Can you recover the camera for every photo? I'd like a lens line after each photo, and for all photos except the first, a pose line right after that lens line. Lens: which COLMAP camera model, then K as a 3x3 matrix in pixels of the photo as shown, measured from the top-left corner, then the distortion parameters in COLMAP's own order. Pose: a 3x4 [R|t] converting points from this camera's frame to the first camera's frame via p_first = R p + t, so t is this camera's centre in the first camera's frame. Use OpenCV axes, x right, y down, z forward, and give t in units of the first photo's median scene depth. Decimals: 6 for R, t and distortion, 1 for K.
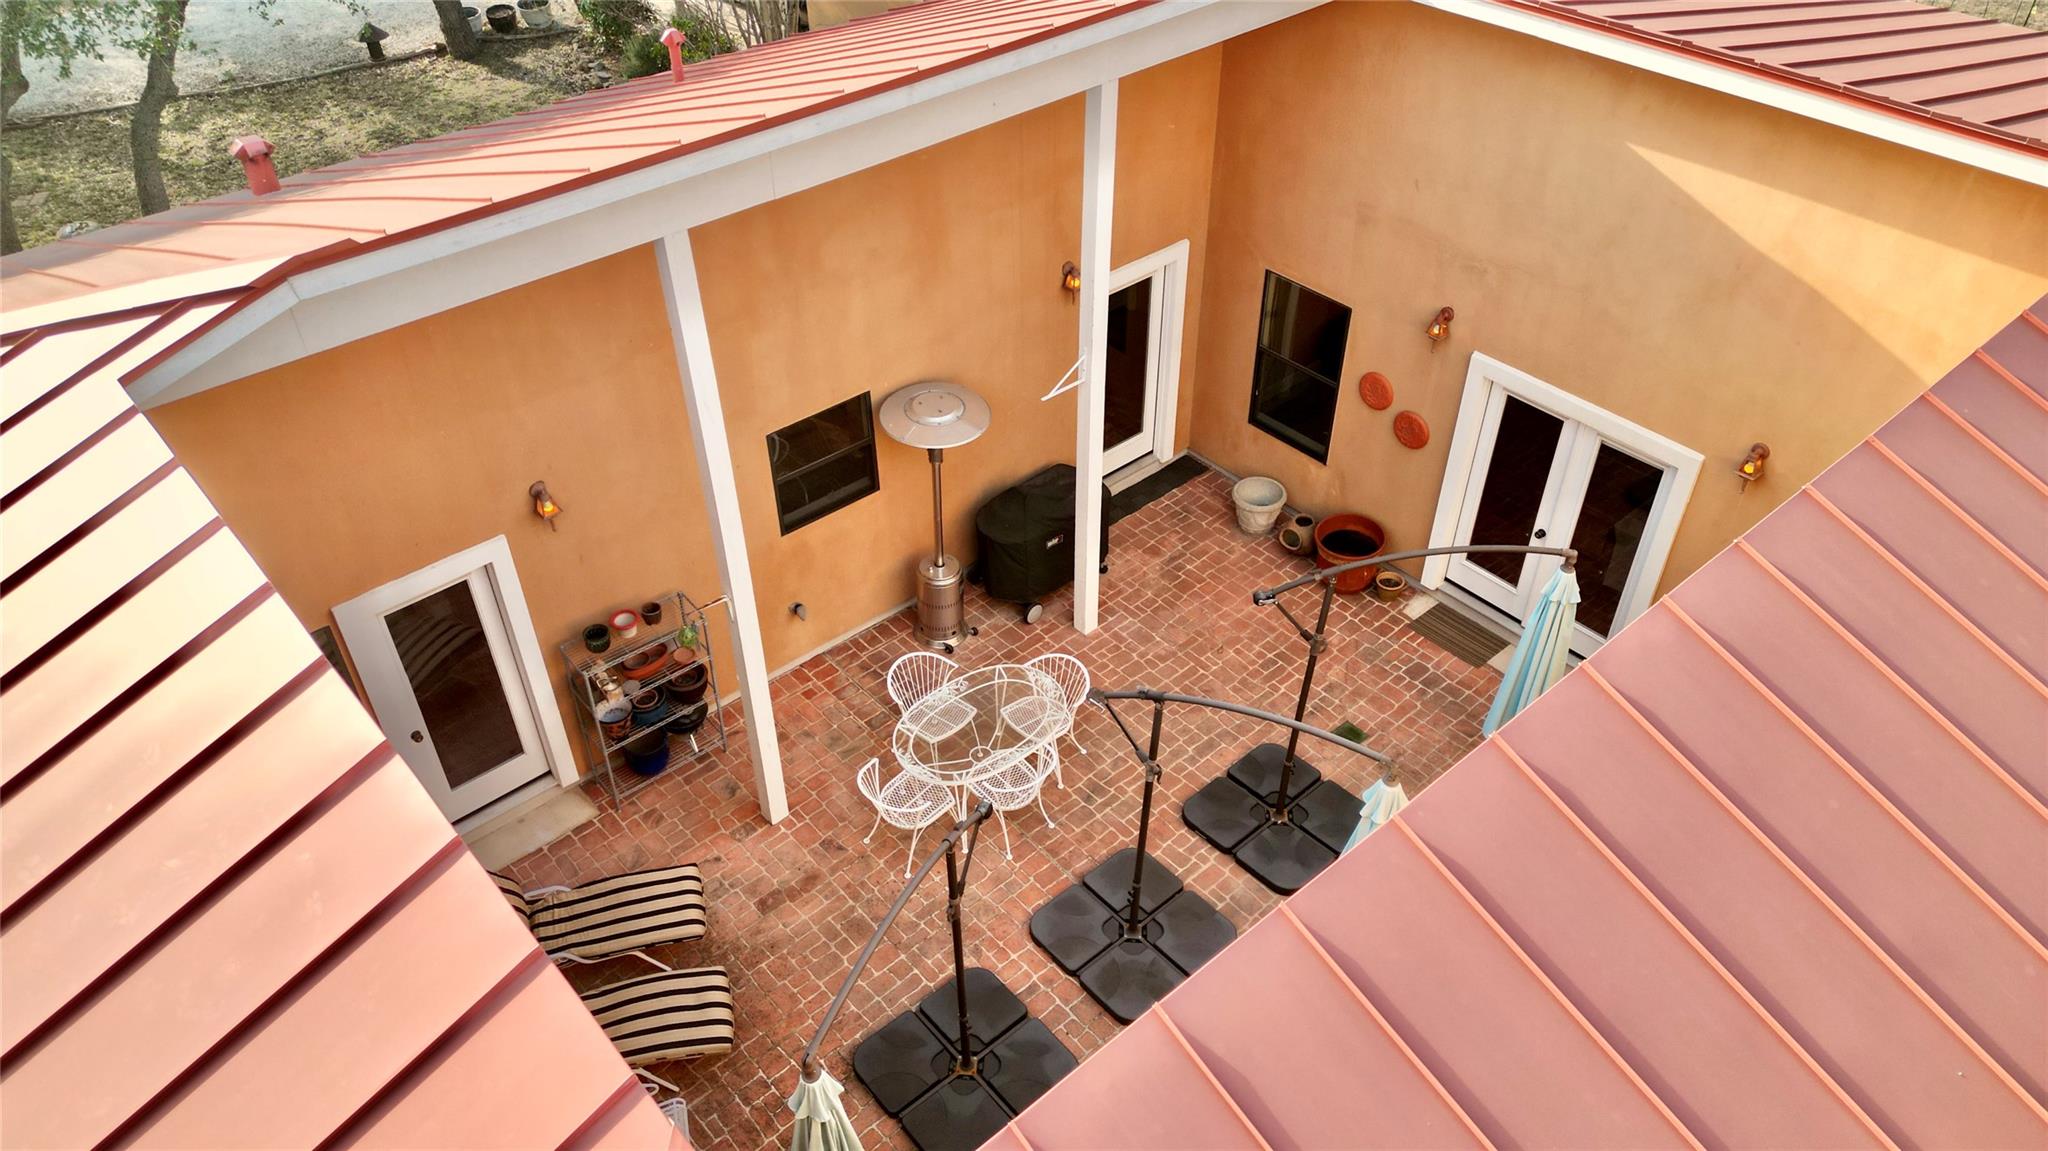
lens RADIAL K [[1502.7, 0, 1035.1], [0, 1502.7, 574.4], [0, 0, 1]] dist [0.088985, -0.122962]
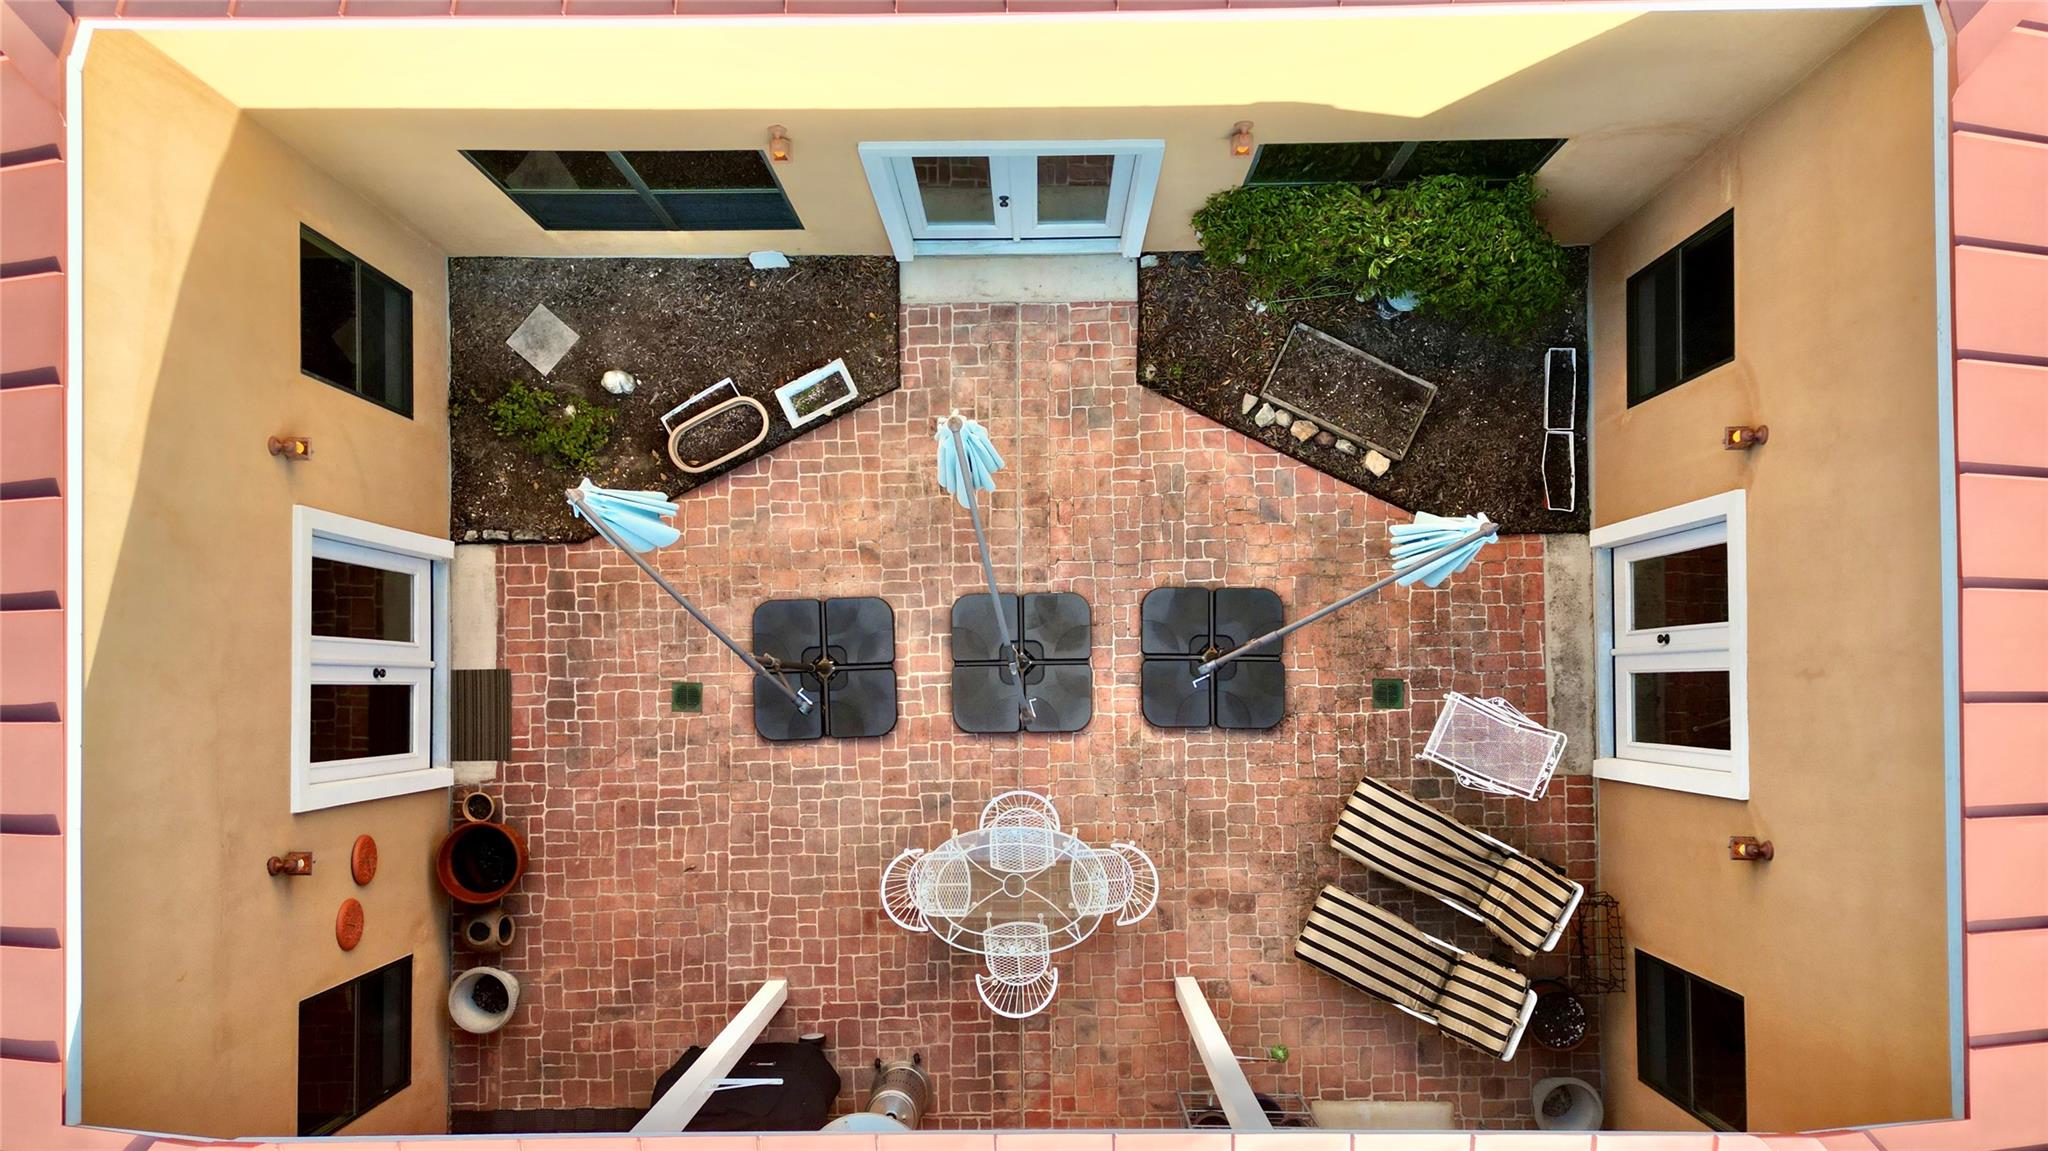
lens RADIAL K [[1502.7, 0, 1035.1], [0, 1502.7, 574.4], [0, 0, 1]] dist [0.088985, -0.122962]
pose [[-0.751541, -0.658164, 0.044802, 0.043458], [0.410690, -0.413645, 0.812547, -0.574965], [-0.516256, 0.629062, 0.581172, 0.249027]]
